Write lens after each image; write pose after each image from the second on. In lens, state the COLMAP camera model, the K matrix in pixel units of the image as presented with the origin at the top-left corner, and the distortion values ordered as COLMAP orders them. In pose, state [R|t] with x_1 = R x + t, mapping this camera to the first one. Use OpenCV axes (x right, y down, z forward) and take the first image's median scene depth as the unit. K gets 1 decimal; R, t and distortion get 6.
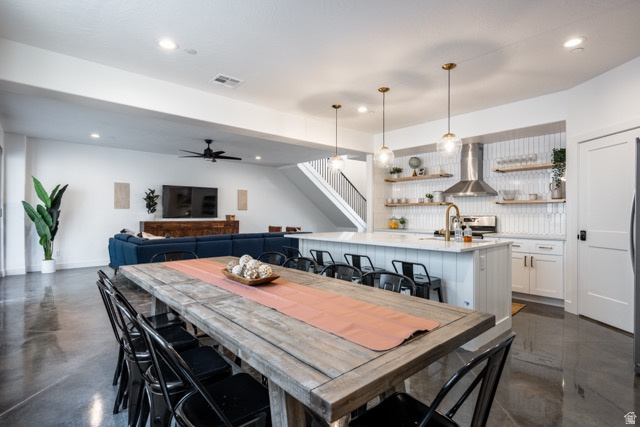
lens RADIAL K [[323.0, 0, 322.5], [0, 323.0, 215.5], [0, 0, 1]] dist [-0.001357, -0.000717]
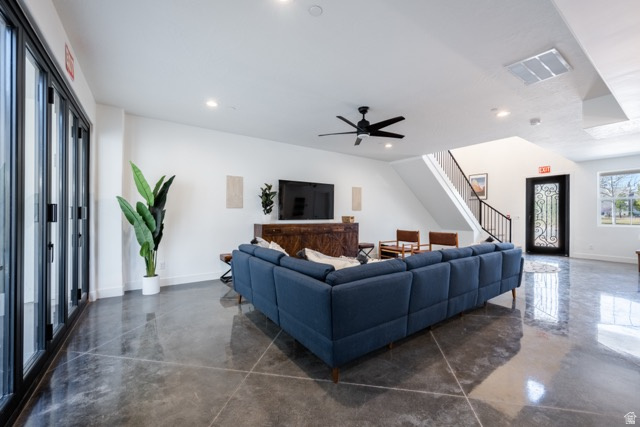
lens RADIAL K [[255.9, 0, 320.0], [0, 255.9, 216.3], [0, 0, 1]] dist [-0.002837, -0.000472]
pose [[0.992086, 0.002547, -0.125533, -0.374307], [-0.002434, 0.999996, 0.001055, -0.002586], [0.125535, -0.000741, 0.992089, 0.446580]]
